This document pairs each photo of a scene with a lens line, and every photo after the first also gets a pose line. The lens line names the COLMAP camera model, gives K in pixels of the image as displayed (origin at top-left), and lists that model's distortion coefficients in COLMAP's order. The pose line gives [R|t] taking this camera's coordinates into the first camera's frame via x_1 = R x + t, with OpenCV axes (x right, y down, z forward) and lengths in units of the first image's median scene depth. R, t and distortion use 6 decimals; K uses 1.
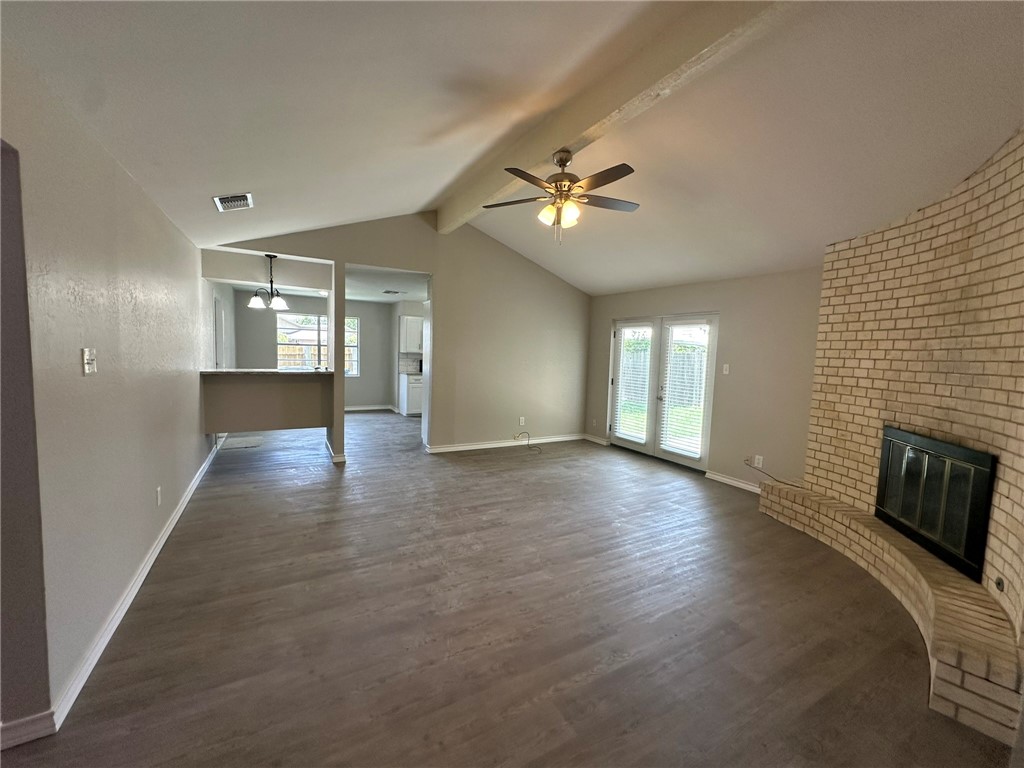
lens RADIAL K [[408.7, 0, 509.4], [0, 408.7, 381.3], [0, 0, 1]] dist [-0.003085, -0.000283]
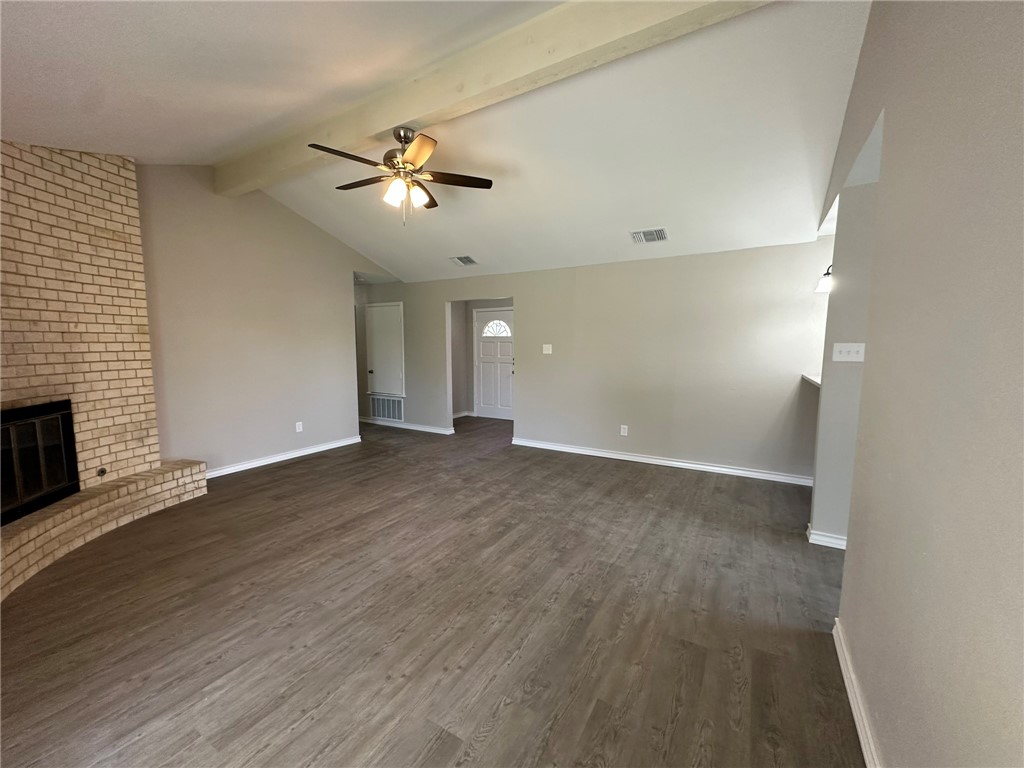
lens RADIAL K [[408.7, 0, 511.3], [0, 408.7, 382.3], [0, 0, 1]] dist [-0.003085, -0.000283]
pose [[-0.865815, 0.013550, -0.500182, 0.355831], [-0.069020, 0.986843, 0.146207, -0.116100], [0.495582, 0.161111, -0.853488, 1.829251]]
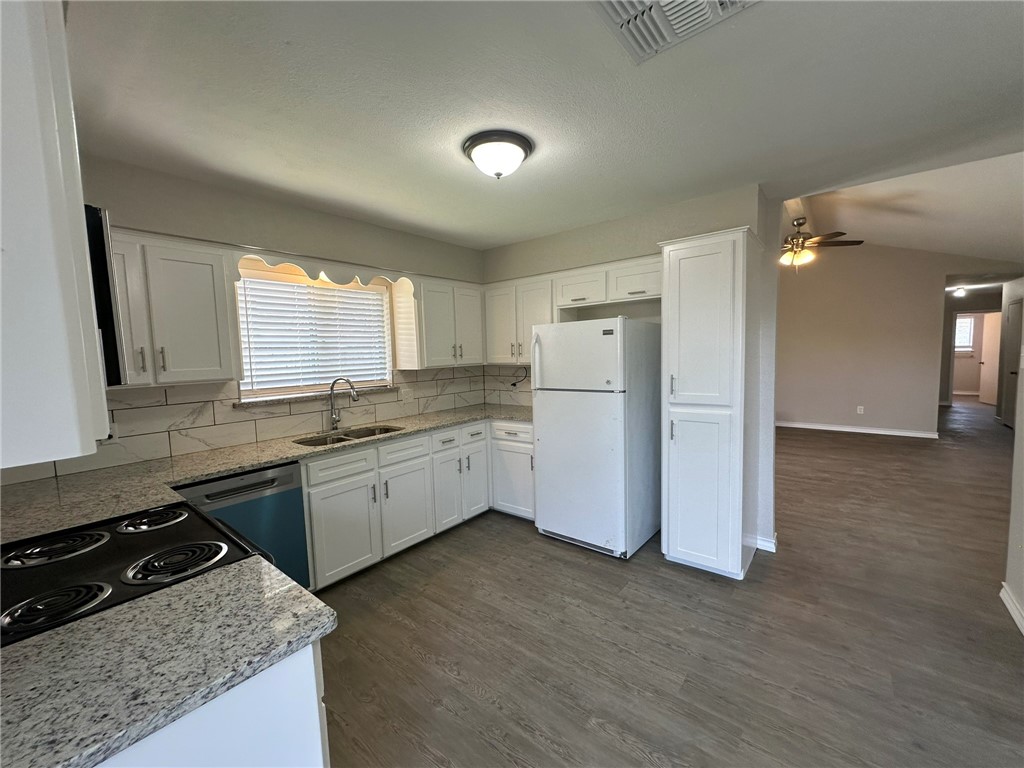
lens RADIAL K [[408.7, 0, 514.0], [0, 408.7, 385.4], [0, 0, 1]] dist [-0.003085, -0.000283]
pose [[-0.377235, -0.100029, 0.920700, -0.867078], [0.084225, 0.986325, 0.141668, -0.212612], [-0.922280, 0.130989, -0.363651, 2.404056]]
